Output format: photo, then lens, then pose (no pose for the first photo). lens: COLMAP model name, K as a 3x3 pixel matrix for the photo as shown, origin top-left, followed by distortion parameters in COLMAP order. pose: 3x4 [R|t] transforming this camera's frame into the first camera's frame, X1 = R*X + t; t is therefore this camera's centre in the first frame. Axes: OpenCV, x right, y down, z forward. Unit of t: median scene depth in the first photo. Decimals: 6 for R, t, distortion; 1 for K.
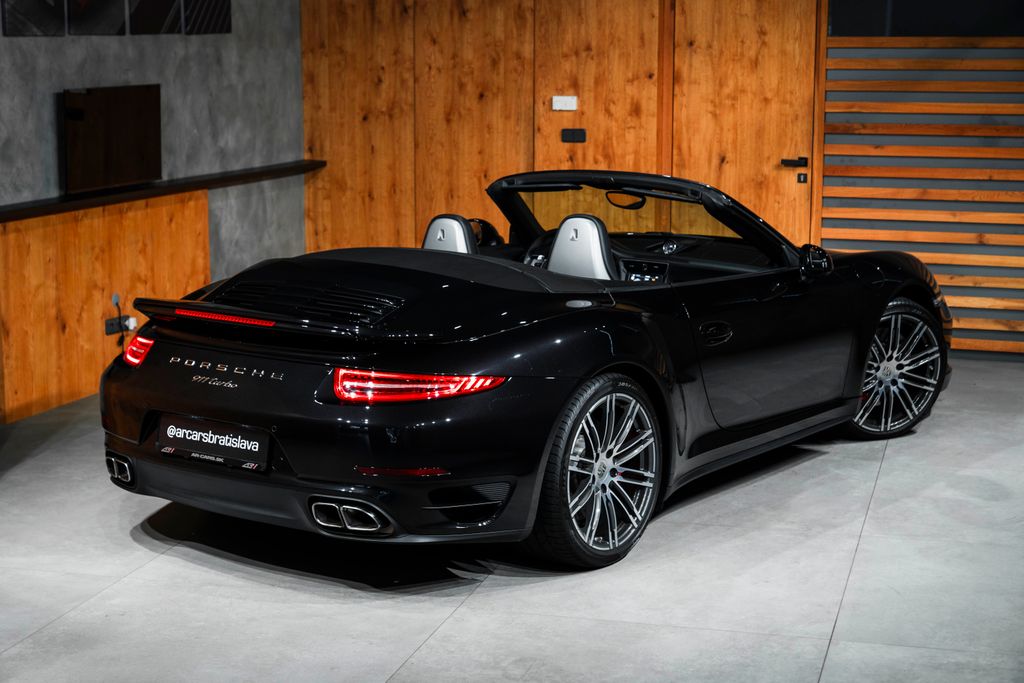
lens RADIAL K [[1822.6, 0, 490.3], [0, 1822.6, 339.2], [0, 0, 1]] dist [0.013111, 0.070781]
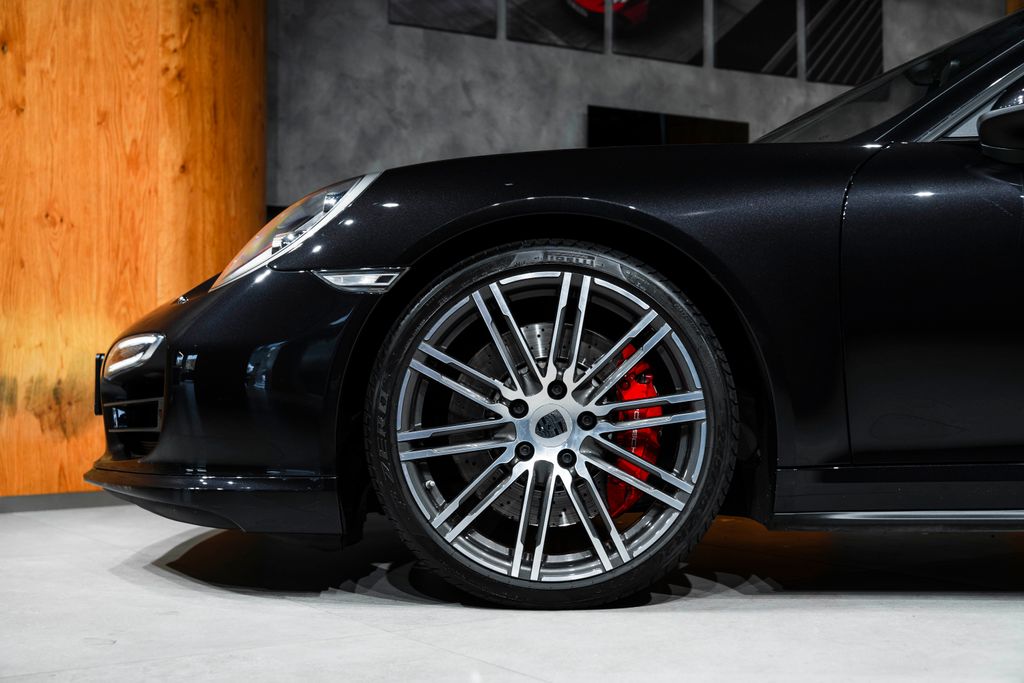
lens RADIAL K [[1406.4, 0, 509.5], [0, 1406.4, 341.9], [0, 0, 1]] dist [0.007070, 0.031173]
pose [[0.775475, -0.007543, -0.631333, 0.142334], [-0.110588, 0.982848, -0.147579, 0.069169], [0.621618, 0.184262, 0.761340, 0.400989]]
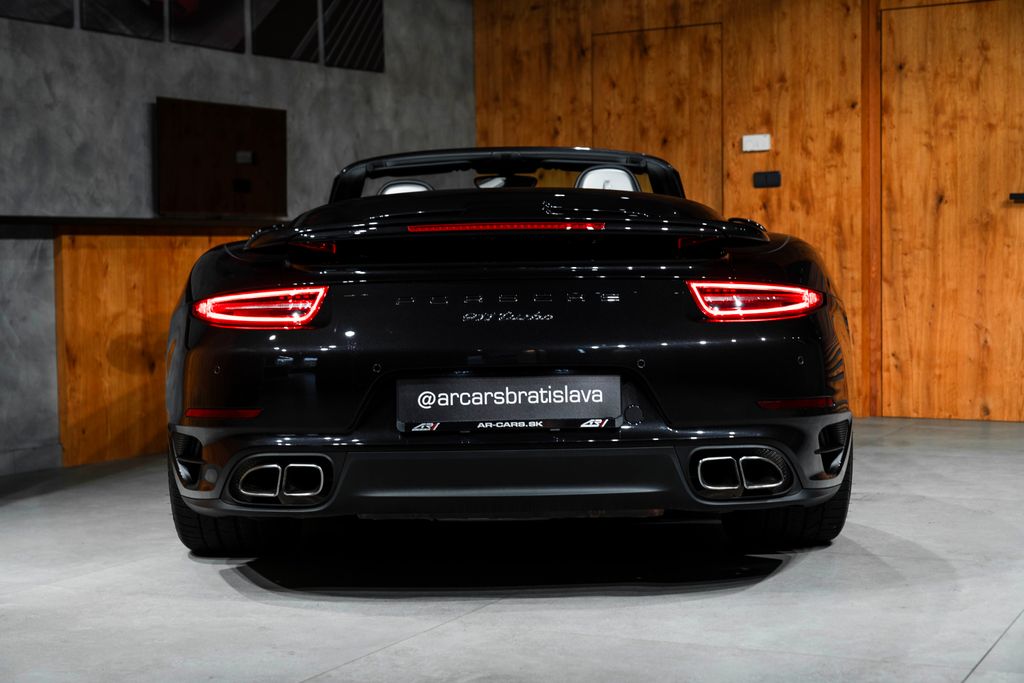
lens RADIAL K [[1704.2, 0, 517.7], [0, 1704.2, 346.5], [0, 0, 1]] dist [0.022248, 0.068606]
pose [[0.984964, -0.004389, -0.172702, 0.070525], [-0.015865, 0.993155, -0.115725, 0.065948], [0.172027, 0.116725, 0.978152, 0.192715]]
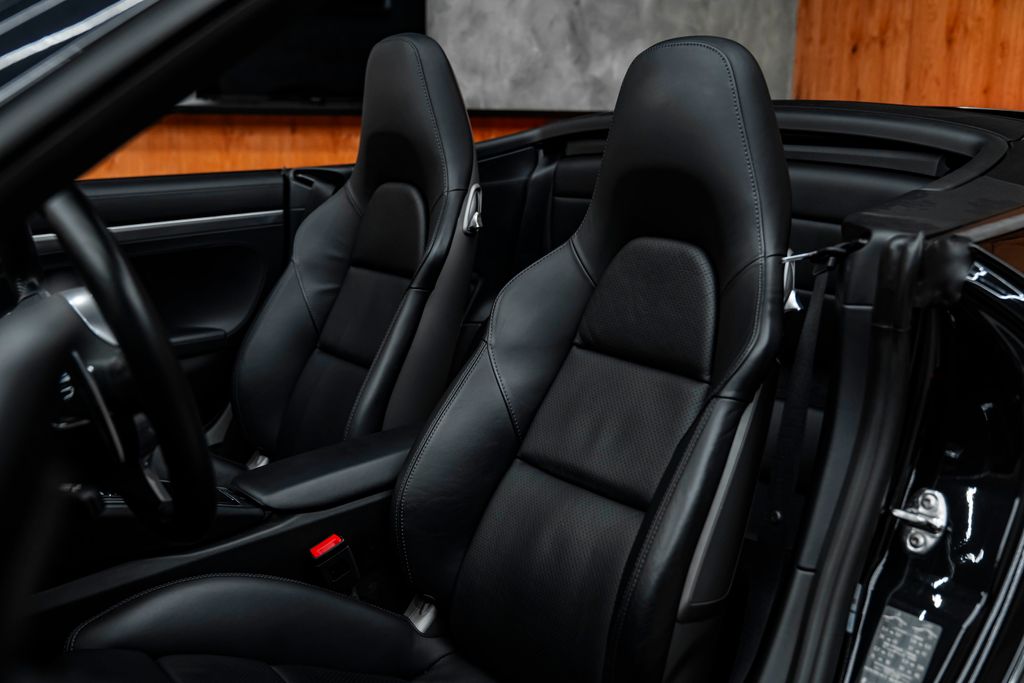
lens RADIAL K [[1003.9, 0, 508.5], [0, 1003.9, 342.2], [0, 0, 1]] dist [0.008504, -0.010503]
pose [[0.673239, 0.168649, -0.719935, 0.147392], [-0.137987, 0.985194, 0.101750, -0.034282], [0.726436, 0.030840, 0.686542, 0.690576]]
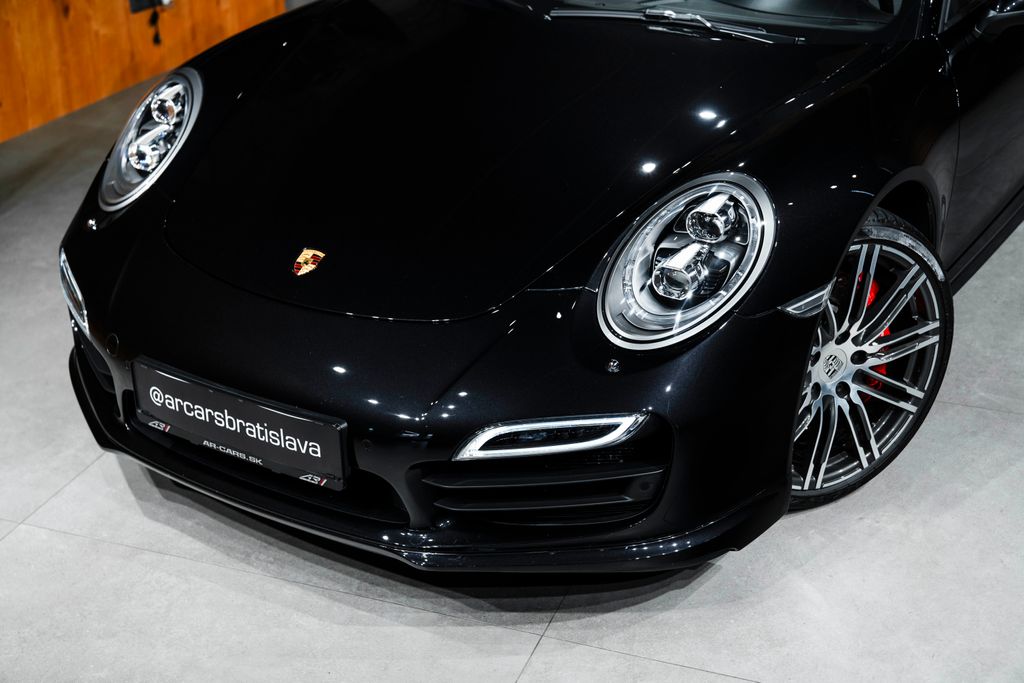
lens RADIAL K [[1498.8, 0, 512.2], [0, 1498.8, 342.7], [0, 0, 1]] dist [0.008789, 0.068146]
pose [[0.996923, 0.023875, -0.074660, 0.003637], [-0.001335, 0.957518, 0.288370, -0.047487], [0.078373, -0.287383, 0.954604, 0.318133]]
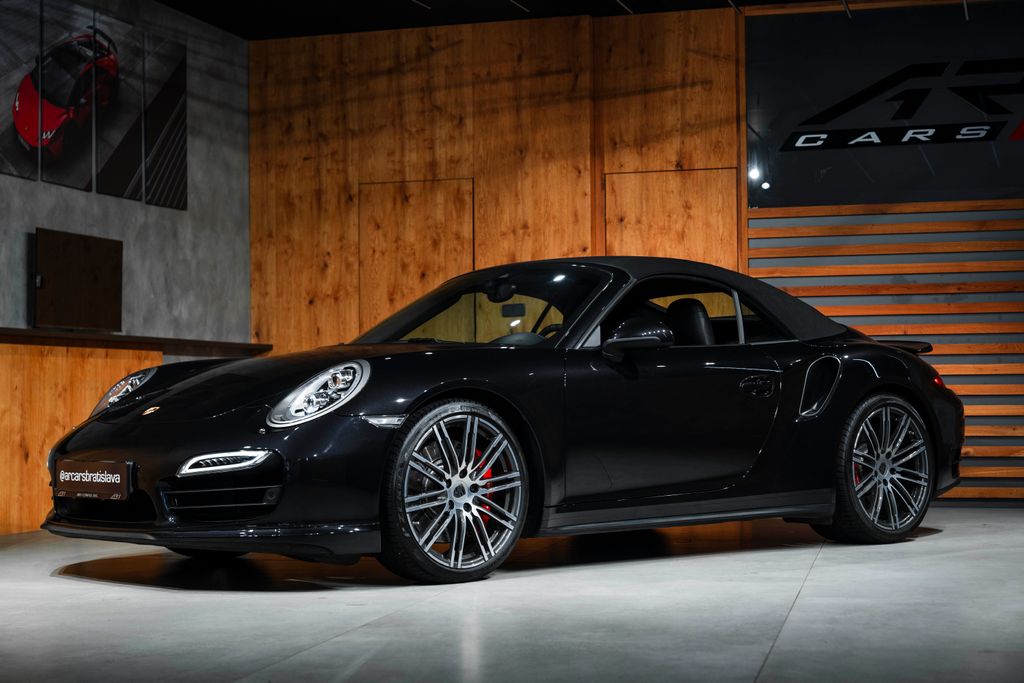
lens RADIAL K [[1845.6, 0, 513.1], [0, 1845.6, 340.8], [0, 0, 1]] dist [0.005140, 0.121900]
pose [[0.997664, -0.005558, 0.068089, -0.027250], [0.019218, 0.979267, -0.201659, 0.124218], [-0.065557, 0.202496, 0.977086, -0.038016]]
